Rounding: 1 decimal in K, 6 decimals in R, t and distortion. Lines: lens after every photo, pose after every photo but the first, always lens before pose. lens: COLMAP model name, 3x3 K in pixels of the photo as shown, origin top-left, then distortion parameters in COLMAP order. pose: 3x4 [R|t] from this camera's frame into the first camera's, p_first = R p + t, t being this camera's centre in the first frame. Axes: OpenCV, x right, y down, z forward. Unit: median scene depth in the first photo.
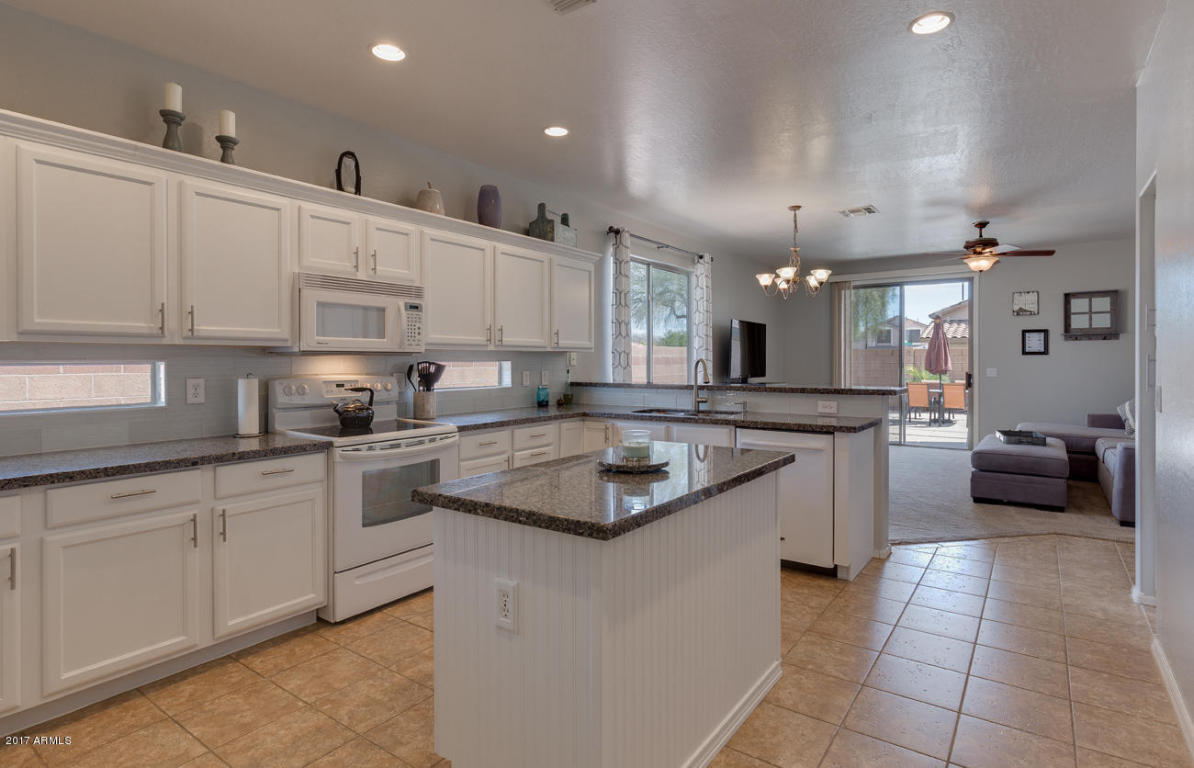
lens RADIAL K [[610.8, 0, 615.8], [0, 610.8, 359.9], [0, 0, 1]] dist [0.000276, -0.000285]
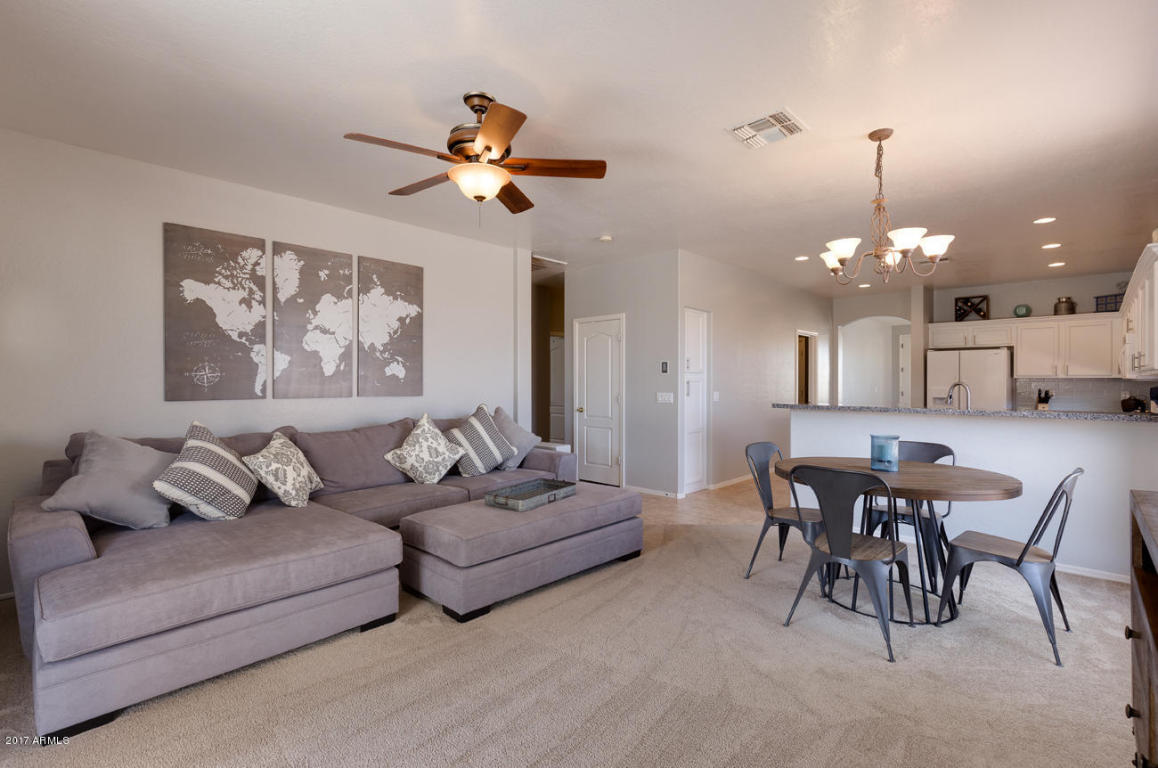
lens RADIAL K [[532.3, 0, 575.0], [0, 532.3, 378.5], [0, 0, 1]] dist [0.010316, 0.000126]
pose [[-0.987731, 0.000721, 0.156164, 0.573129], [-0.000372, 0.999976, -0.006967, -0.001345], [-0.156166, -0.006940, -0.987707, 1.748833]]
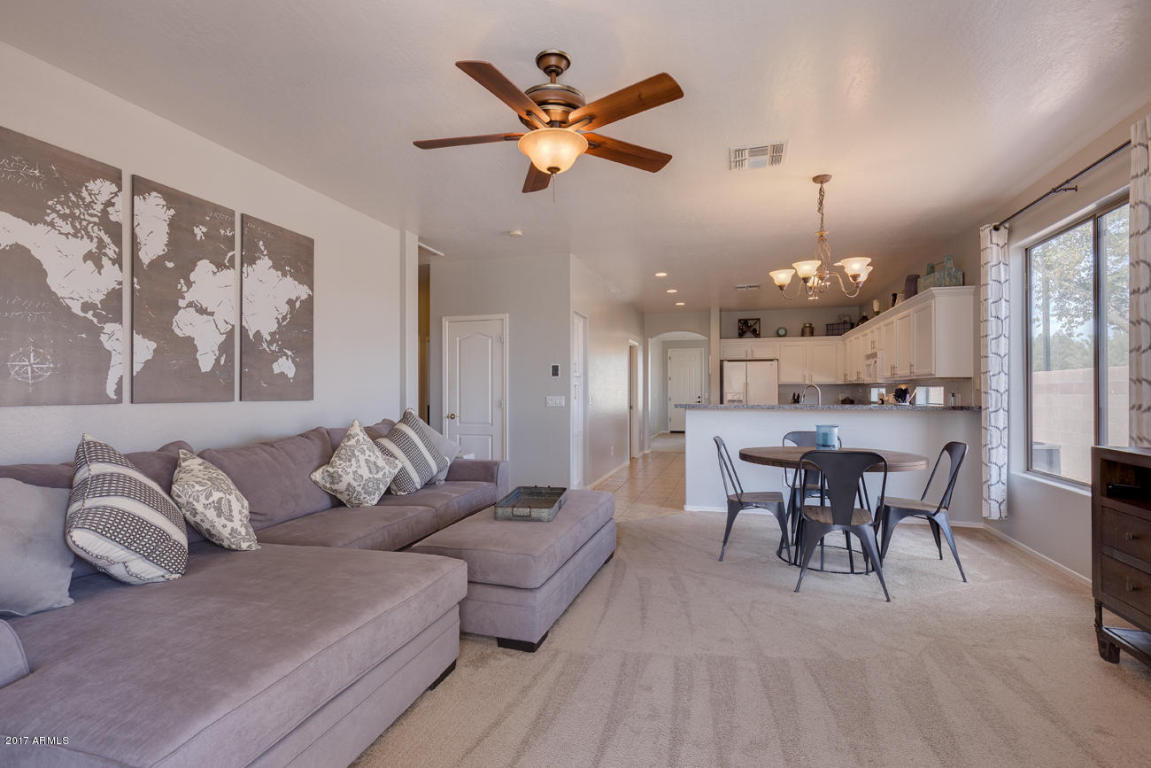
lens RADIAL K [[544.3, 0, 575.5], [0, 544.3, 384.0], [0, 0, 1]] dist [-0.000197, 0.000590]
pose [[-0.949747, -0.002498, -0.313007, 0.878300], [0.002349, 0.999883, -0.015106, 0.012578], [0.313008, -0.015082, -0.949631, 1.703417]]
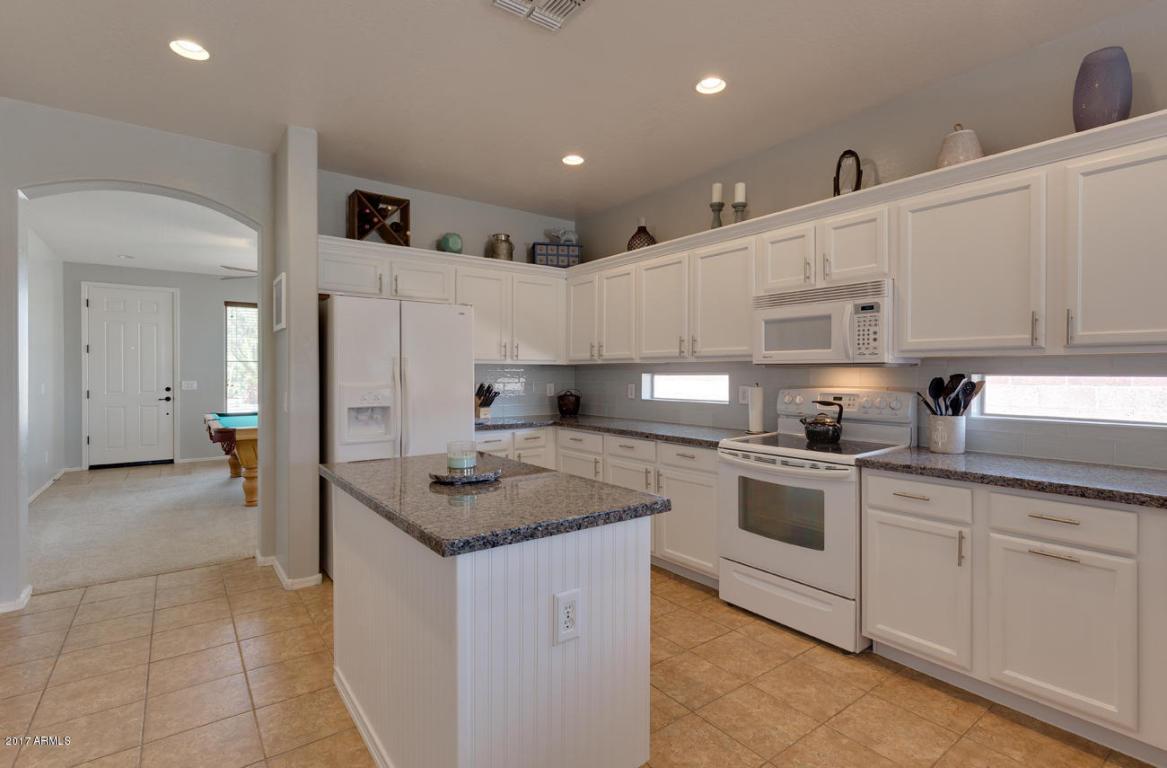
lens RADIAL K [[546.2, 0, 583.3], [0, 546.2, 374.7], [0, 0, 1]] dist [-0.000005, 0.000227]
pose [[-0.314690, 0.006341, -0.949173, 0.330235], [0.002887, 0.999979, 0.005723, -0.001287], [0.949190, -0.000939, -0.314702, 0.588735]]
